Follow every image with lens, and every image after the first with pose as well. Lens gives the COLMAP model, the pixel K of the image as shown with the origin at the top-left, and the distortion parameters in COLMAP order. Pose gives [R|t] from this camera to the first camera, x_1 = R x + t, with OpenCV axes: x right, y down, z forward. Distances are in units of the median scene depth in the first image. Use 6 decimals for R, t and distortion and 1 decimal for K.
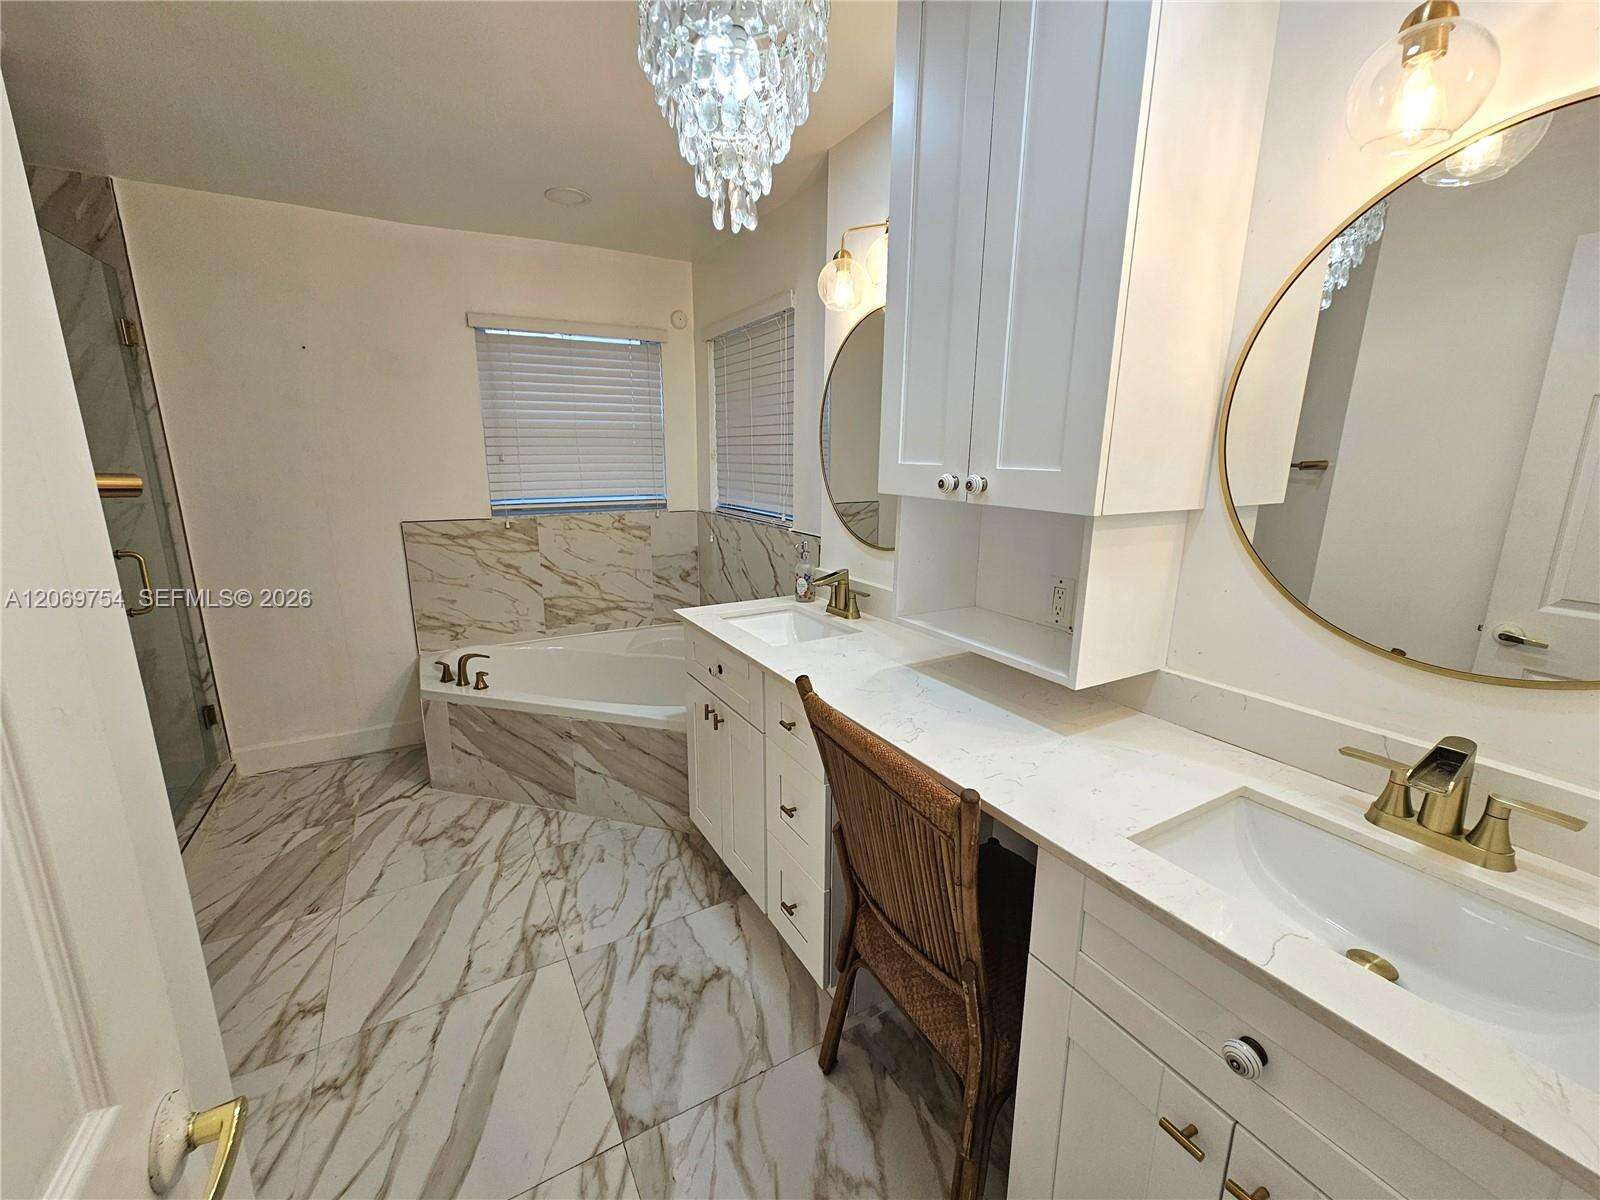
lens RADIAL K [[654.4, 0, 783.6], [0, 654.4, 604.9], [0, 0, 1]] dist [0.000204, -0.000634]
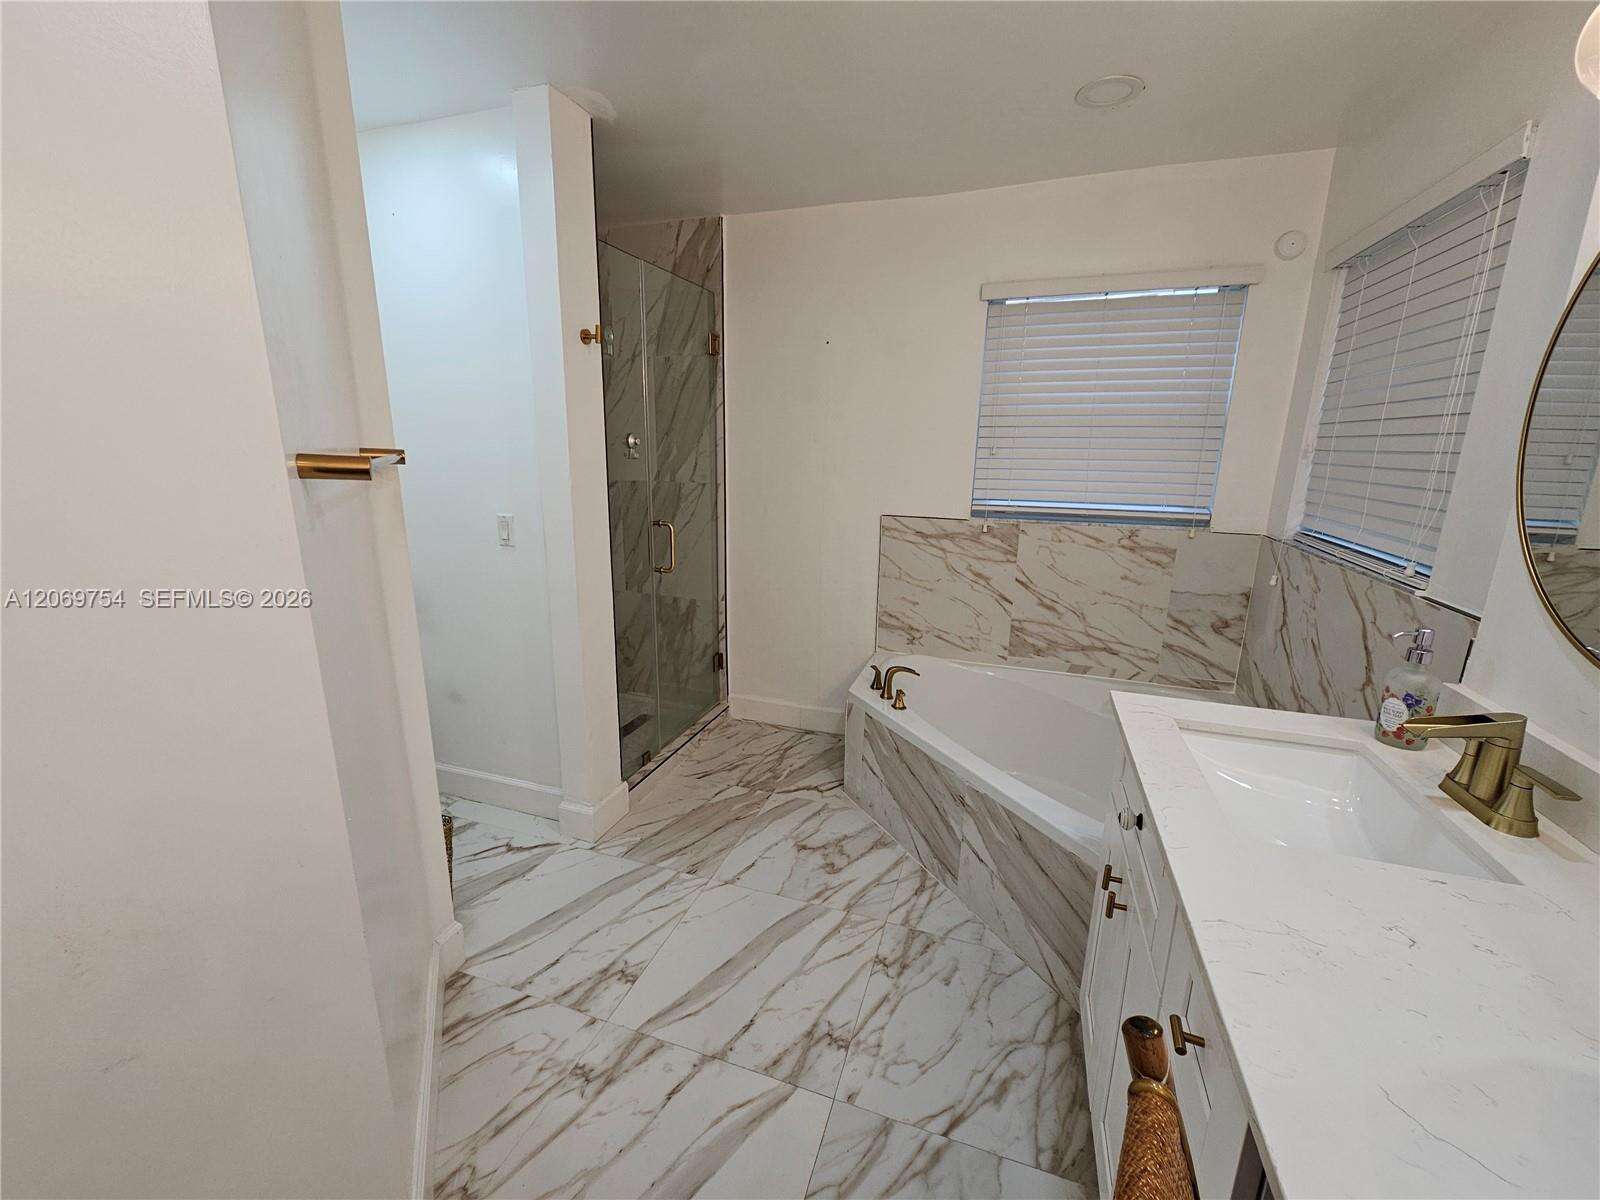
lens RADIAL K [[654.4, 0, 783.2], [0, 654.4, 601.5], [0, 0, 1]] dist [0.000204, -0.000634]
pose [[0.661394, 0.182336, -0.727538, 0.056834], [-0.180064, 0.980233, 0.081973, -0.059158], [0.728103, 0.076787, 0.681153, 0.261343]]
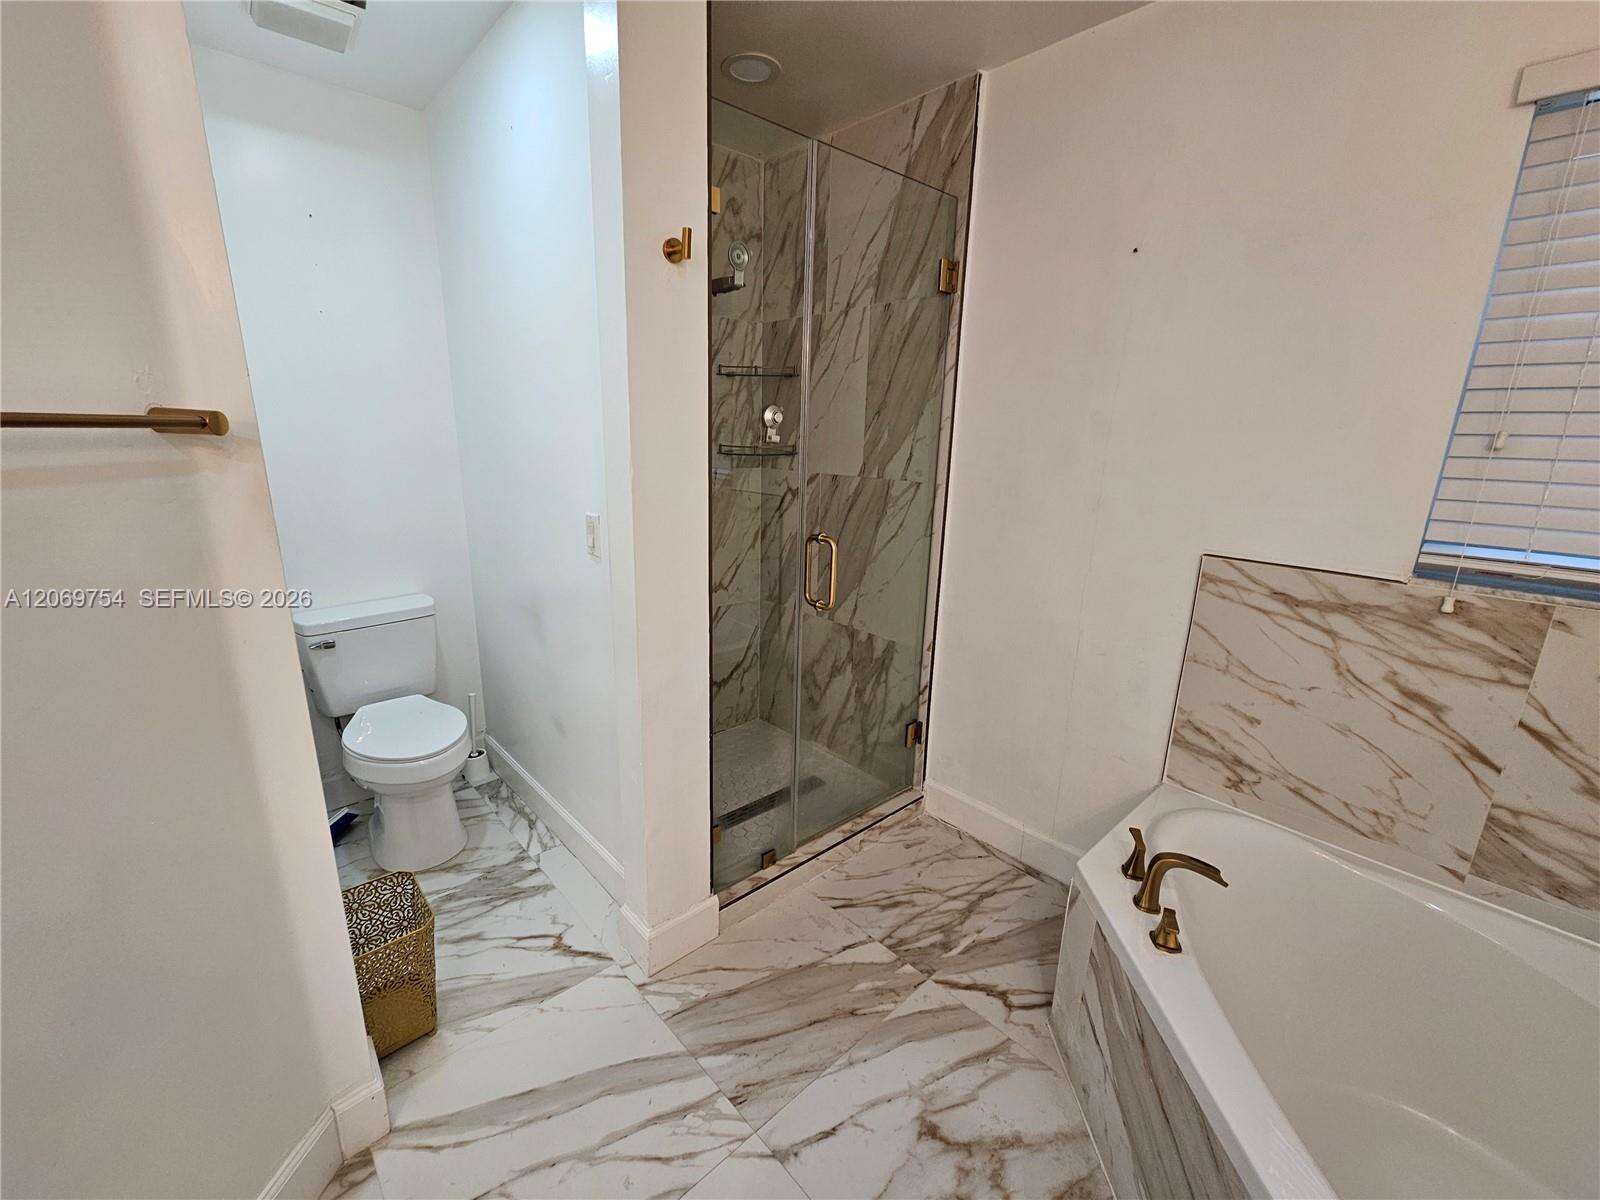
lens RADIAL K [[654.4, 0, 783.7], [0, 654.4, 601.9], [0, 0, 1]] dist [0.000204, -0.000634]
pose [[0.228010, 0.249570, -0.941130, -0.153066], [-0.241839, 0.950817, 0.193548, -0.120090], [0.943147, 0.183471, 0.277152, 0.574815]]
